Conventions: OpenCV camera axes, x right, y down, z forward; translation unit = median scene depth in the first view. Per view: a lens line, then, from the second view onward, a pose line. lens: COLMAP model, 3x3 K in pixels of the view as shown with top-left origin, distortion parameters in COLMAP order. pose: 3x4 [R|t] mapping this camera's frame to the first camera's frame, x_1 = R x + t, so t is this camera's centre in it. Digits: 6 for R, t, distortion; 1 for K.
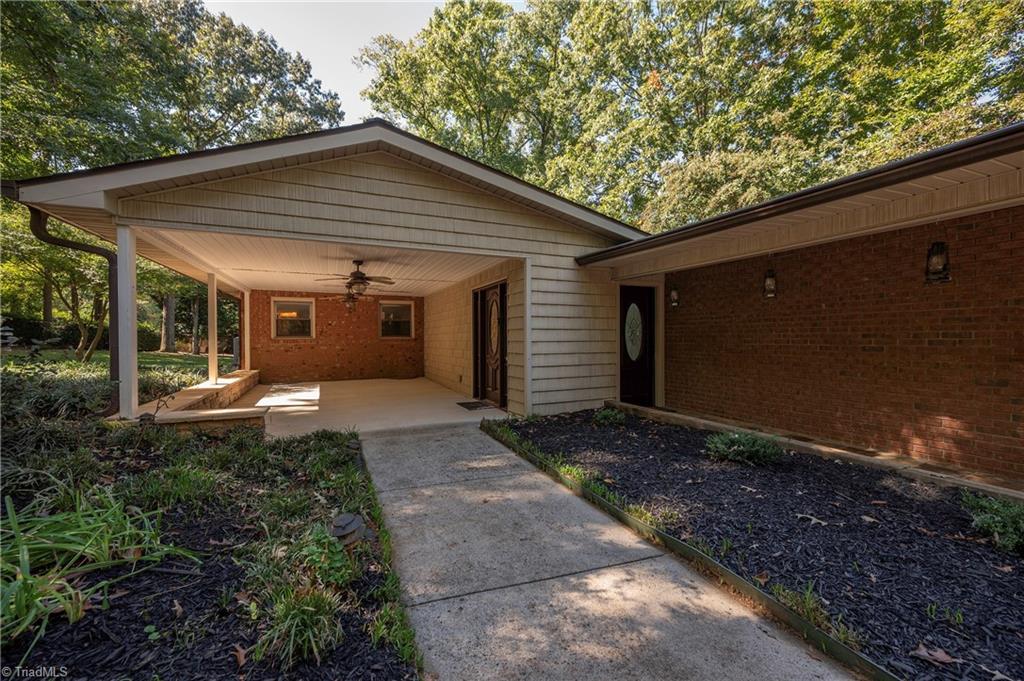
lens RADIAL K [[402.9, 0, 518.5], [0, 402.9, 344.2], [0, 0, 1]] dist [-0.002021, -0.000035]
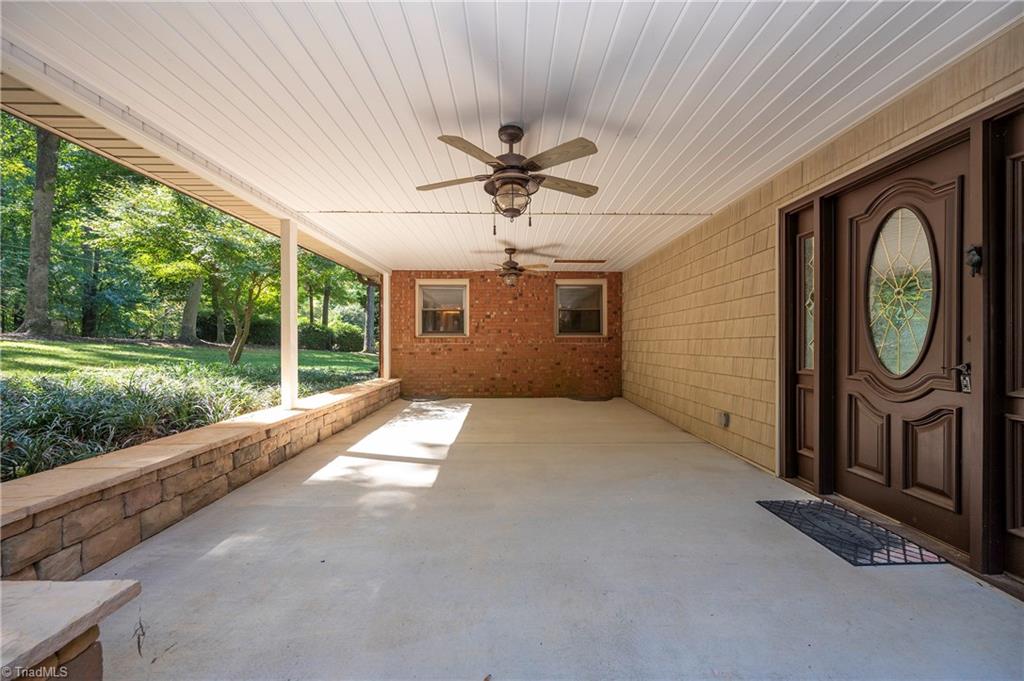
lens RADIAL K [[402.9, 0, 518.5], [0, 402.9, 344.2], [0, 0, 1]] dist [-0.002021, -0.000035]
pose [[0.913699, 0.005208, -0.406359, -0.145861], [-0.009646, 0.999914, -0.008874, 0.004841], [0.406277, 0.012028, 0.913671, 0.409657]]
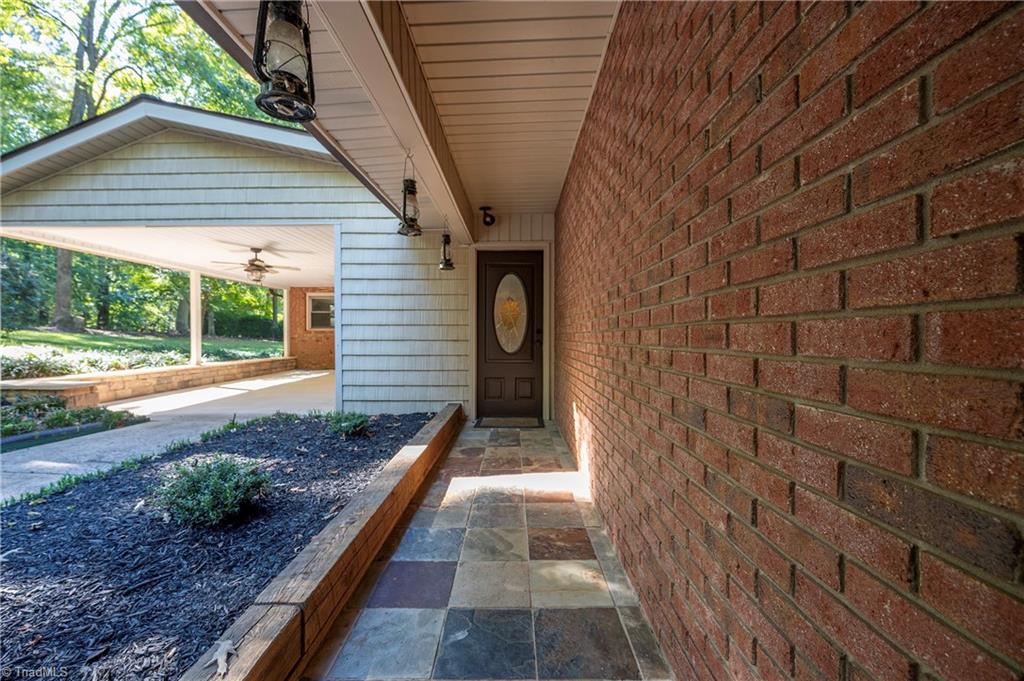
lens RADIAL K [[403.9, 0, 518.1], [0, 403.9, 343.5], [0, 0, 1]] dist [-0.008673, -0.000079]
pose [[0.907233, 0.012547, -0.420442, 0.403998], [-0.012860, 0.999915, 0.002090, 0.014530], [0.420432, 0.003511, 0.907317, 0.226495]]
